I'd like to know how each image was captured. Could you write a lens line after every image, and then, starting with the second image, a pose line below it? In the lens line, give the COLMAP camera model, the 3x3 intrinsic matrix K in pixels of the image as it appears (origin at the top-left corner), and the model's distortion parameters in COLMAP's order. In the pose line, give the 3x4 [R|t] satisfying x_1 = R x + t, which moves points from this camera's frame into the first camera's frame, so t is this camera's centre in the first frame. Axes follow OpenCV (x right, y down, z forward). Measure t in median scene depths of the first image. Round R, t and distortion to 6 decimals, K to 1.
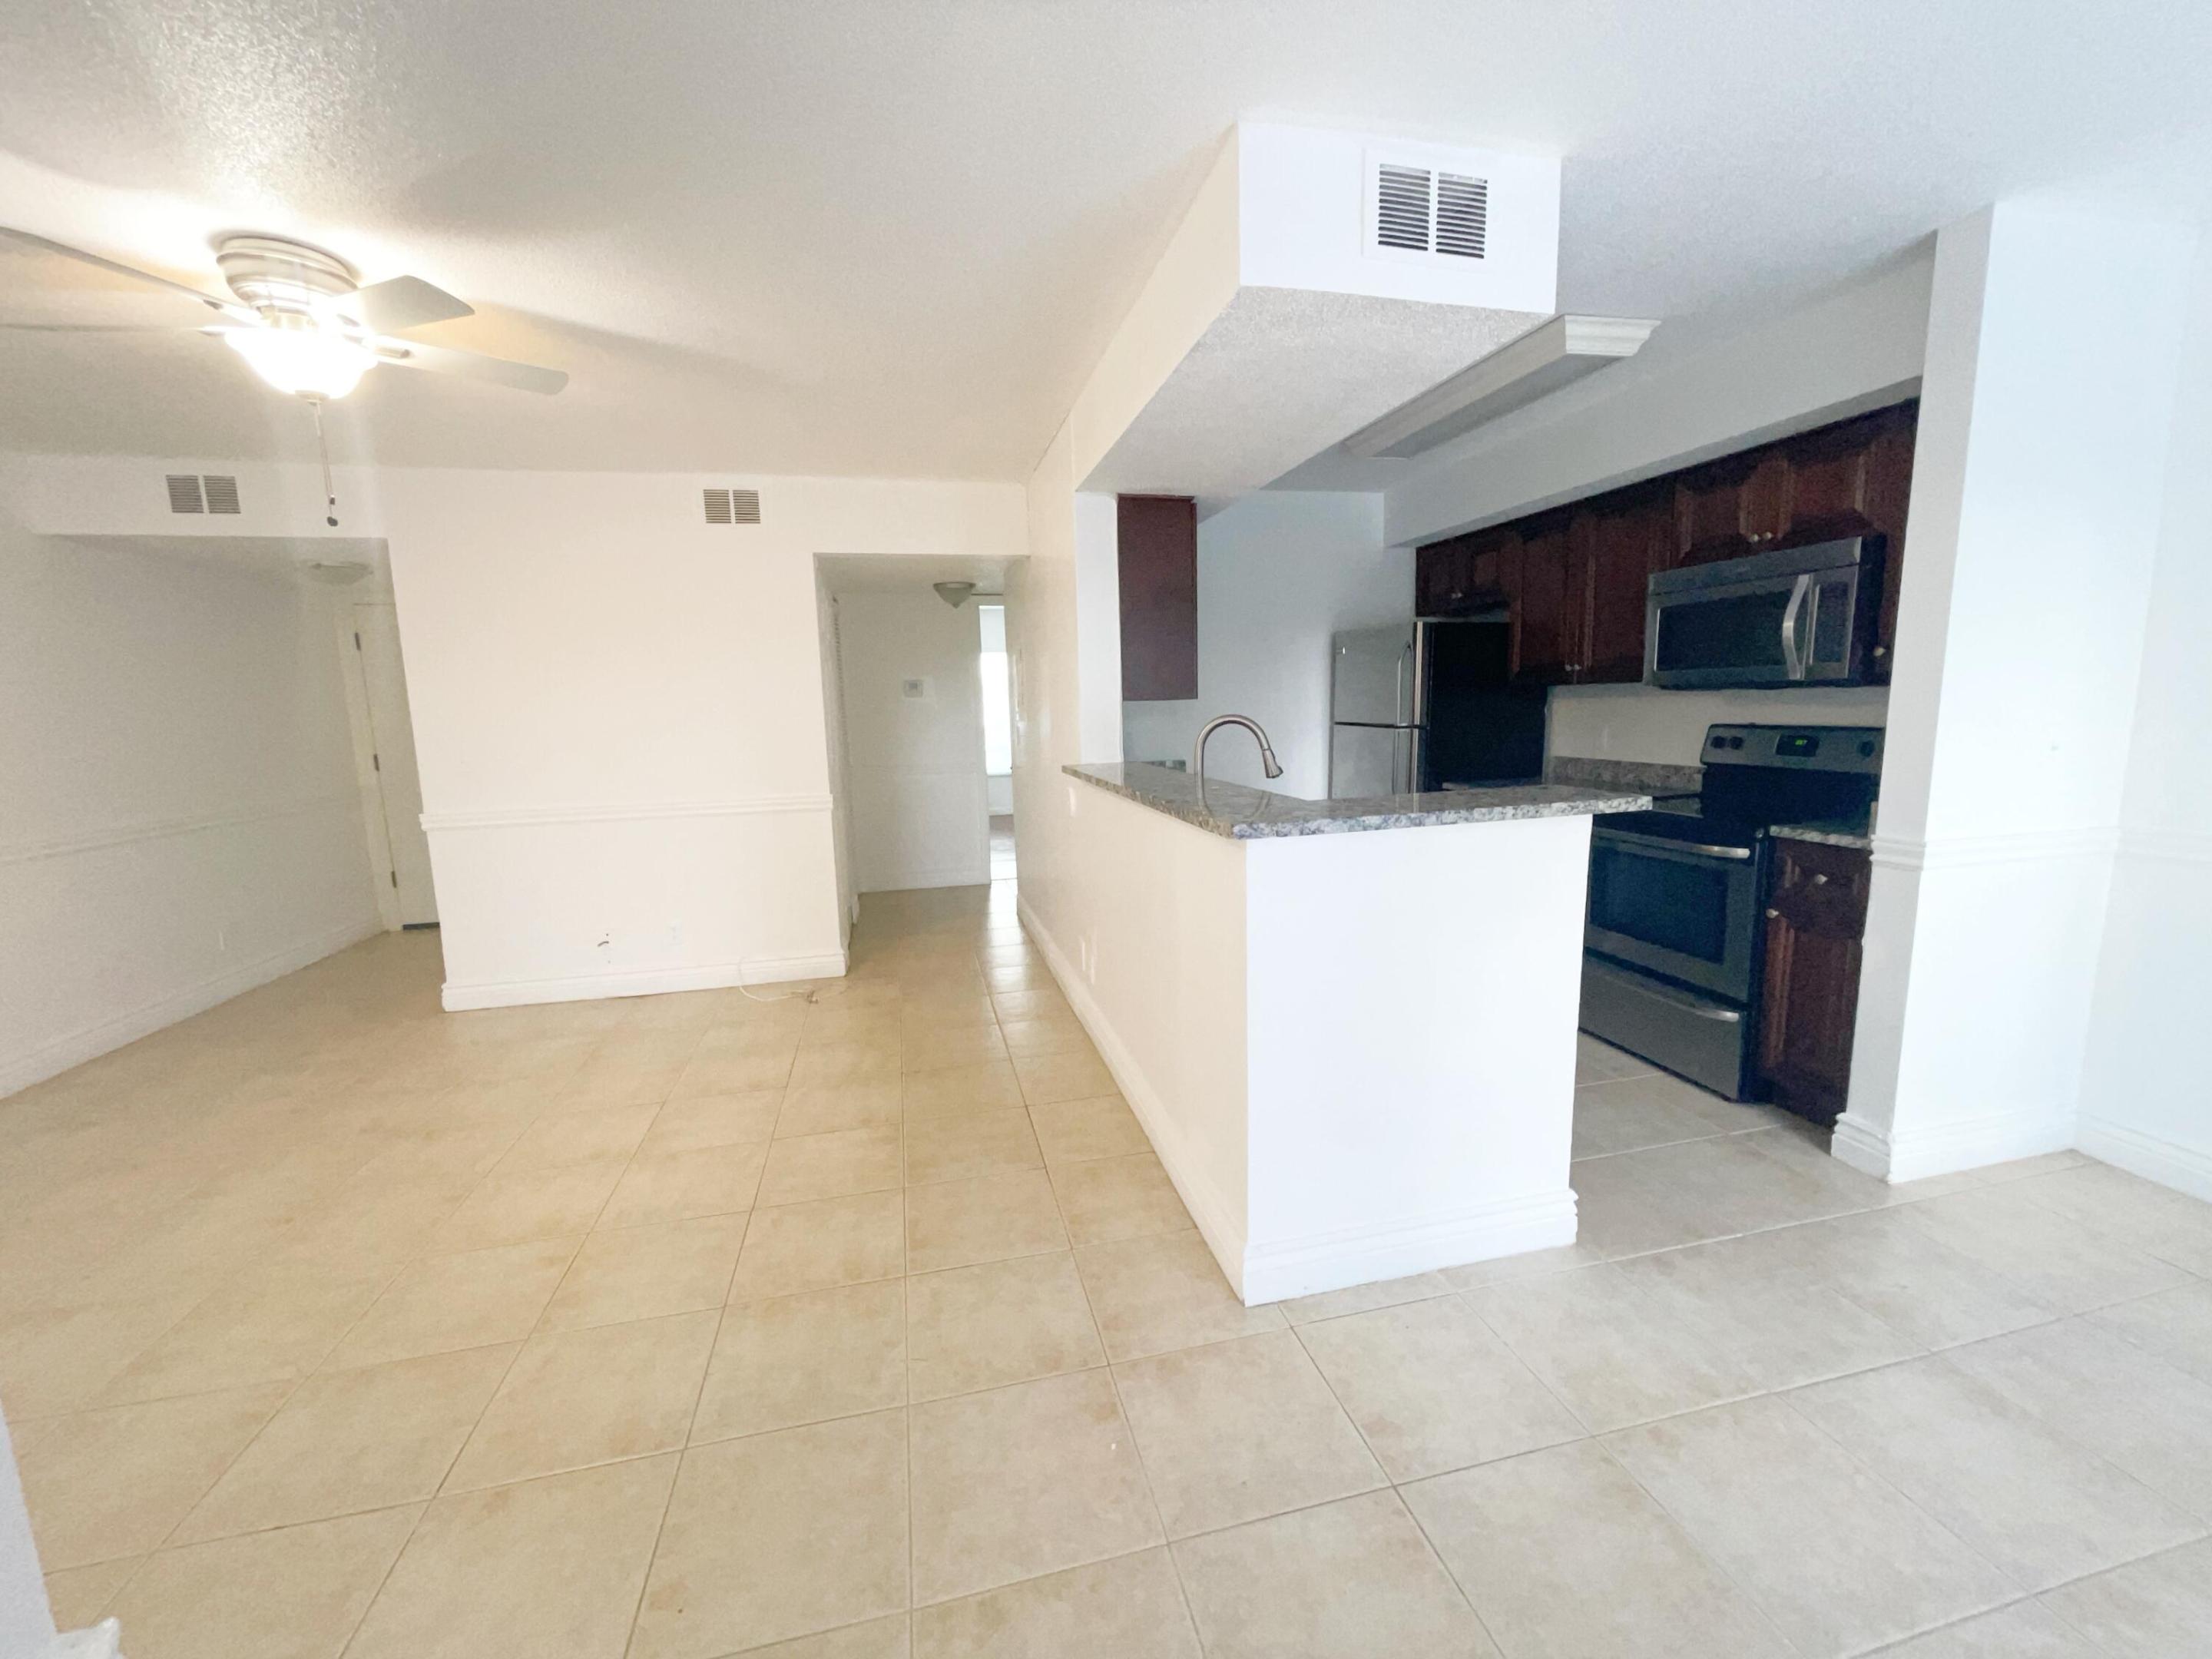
lens RADIAL K [[887.7, 0, 1098.4], [0, 887.7, 831.3], [0, 0, 1]] dist [-0.025338, 0.013639]
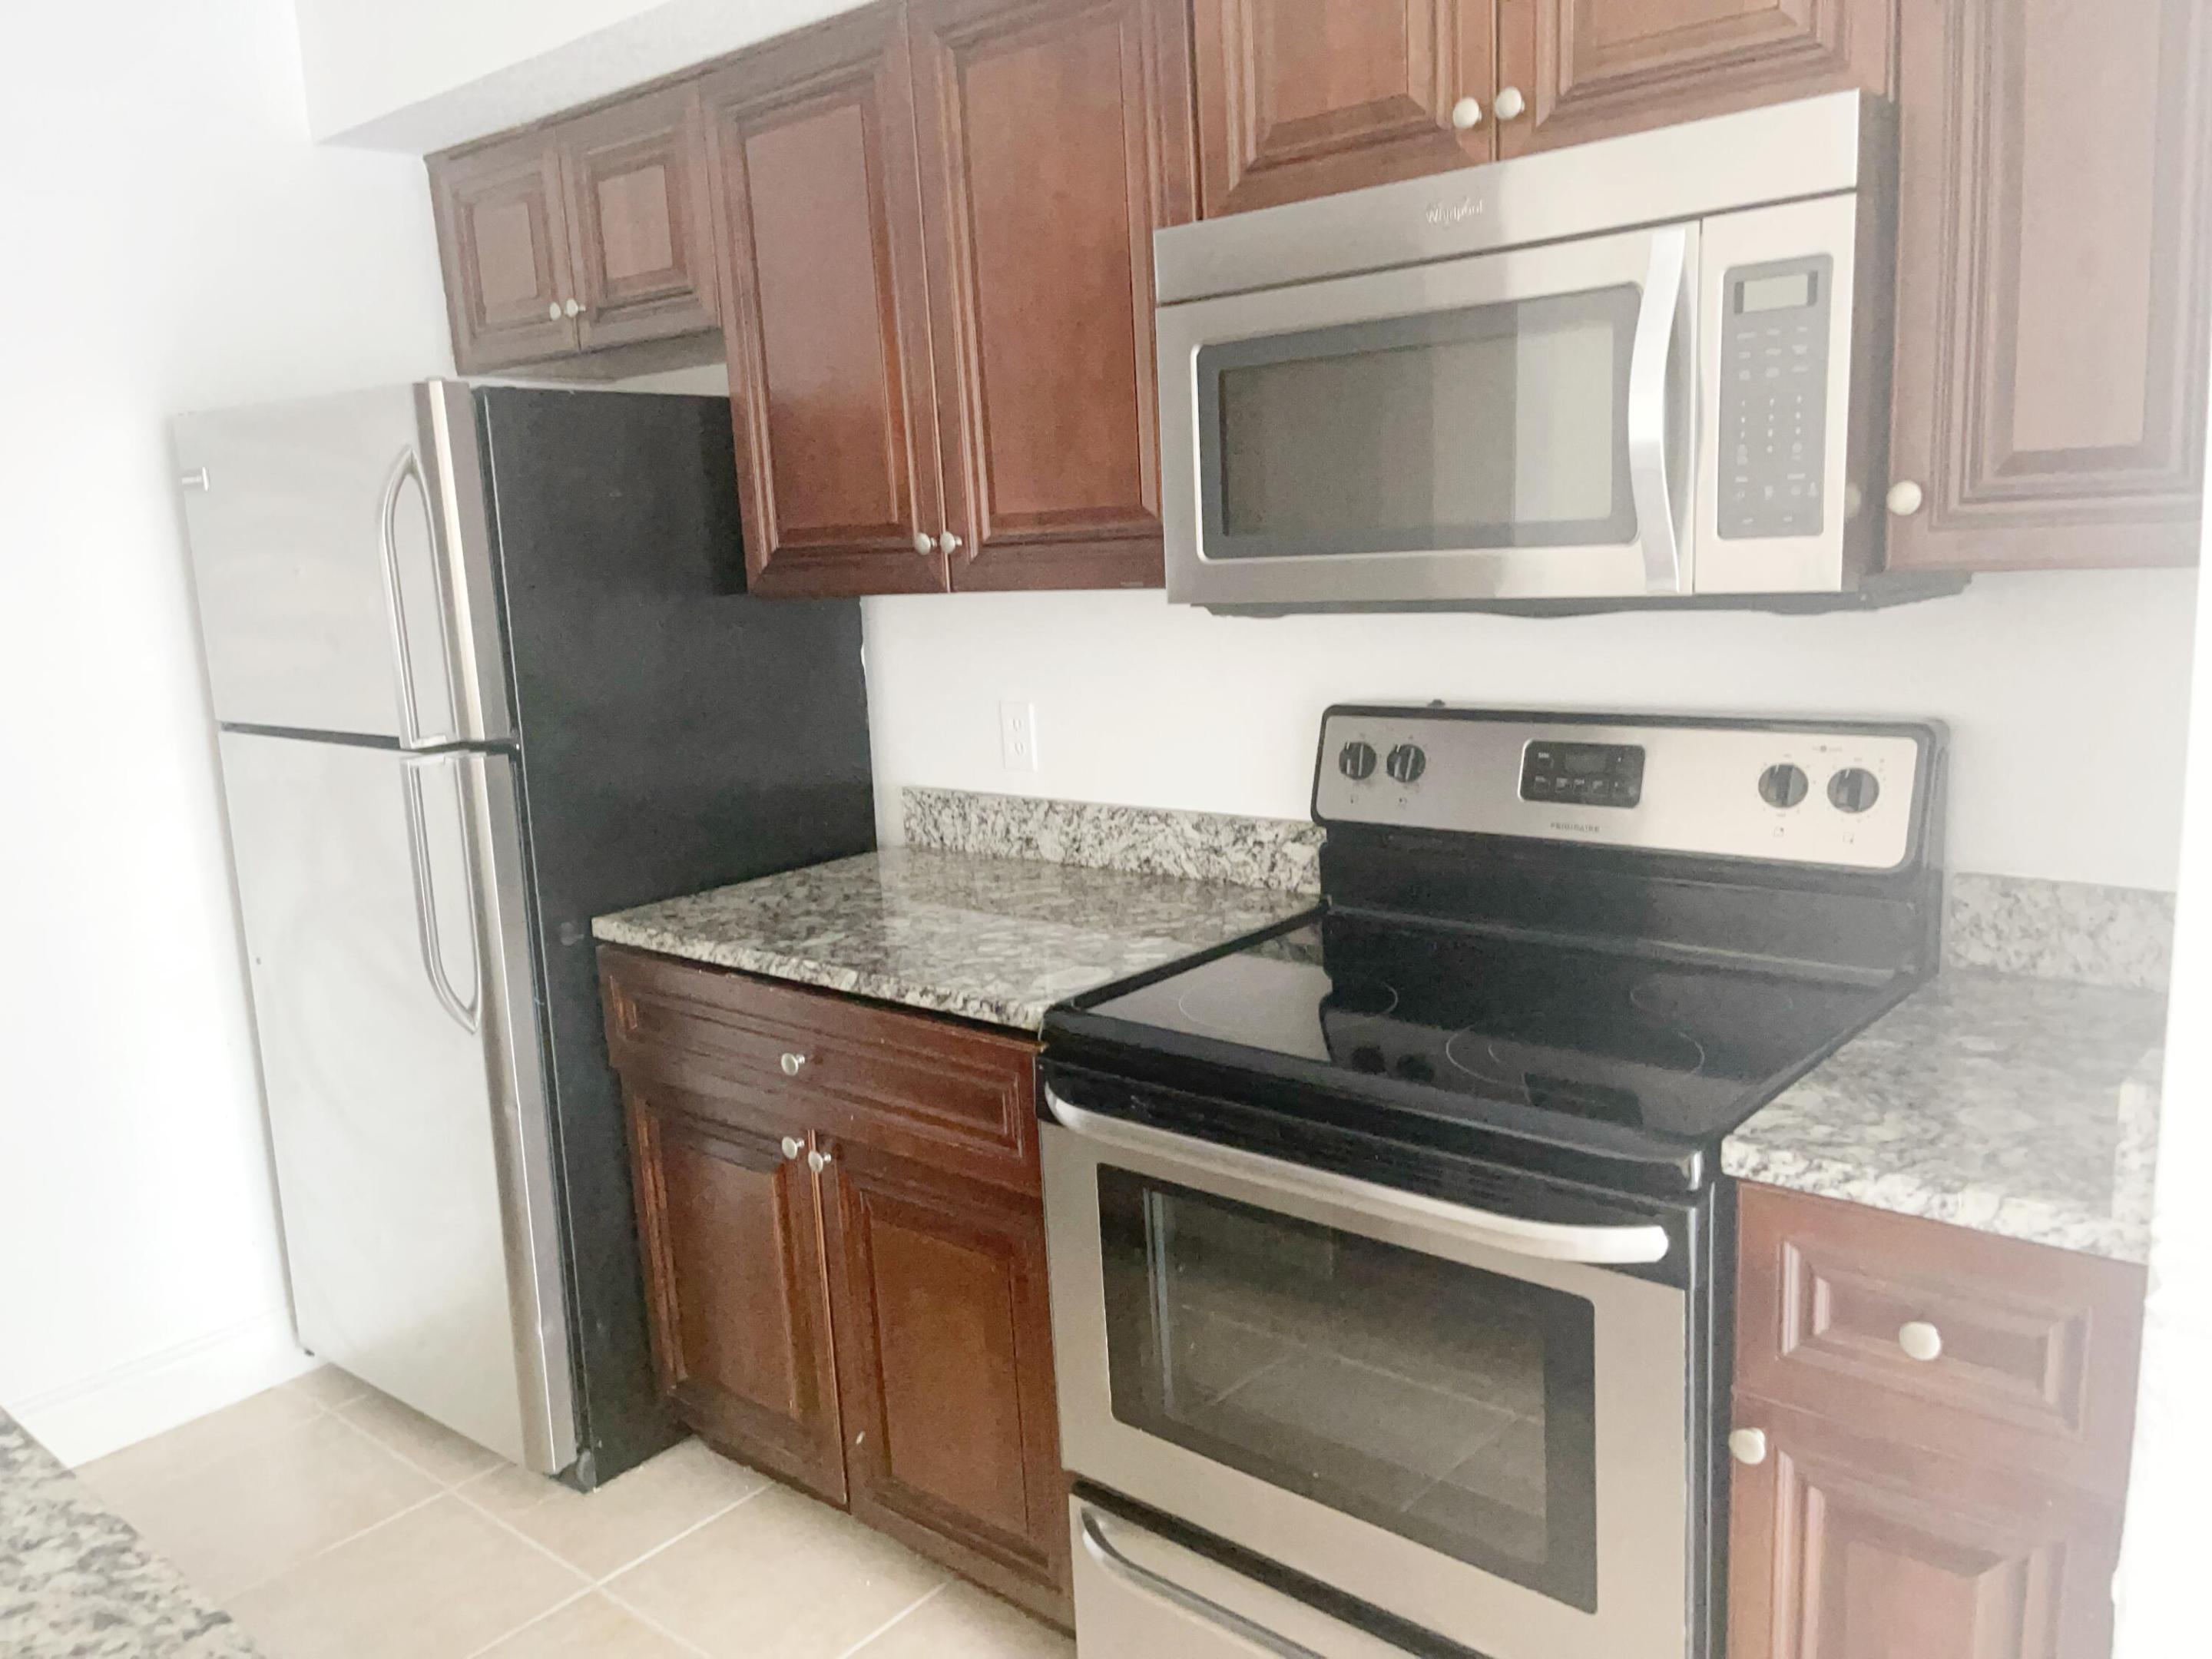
lens RADIAL K [[1640.0, 0, 1106.0], [0, 1640.0, 829.5], [0, 0, 1]] dist [0.010937, 0.001422]
pose [[0.802401, -0.120422, 0.584509, 0.264320], [0.115495, 0.992248, 0.045876, -0.118732], [-0.585503, 0.030697, 0.810089, 0.564858]]
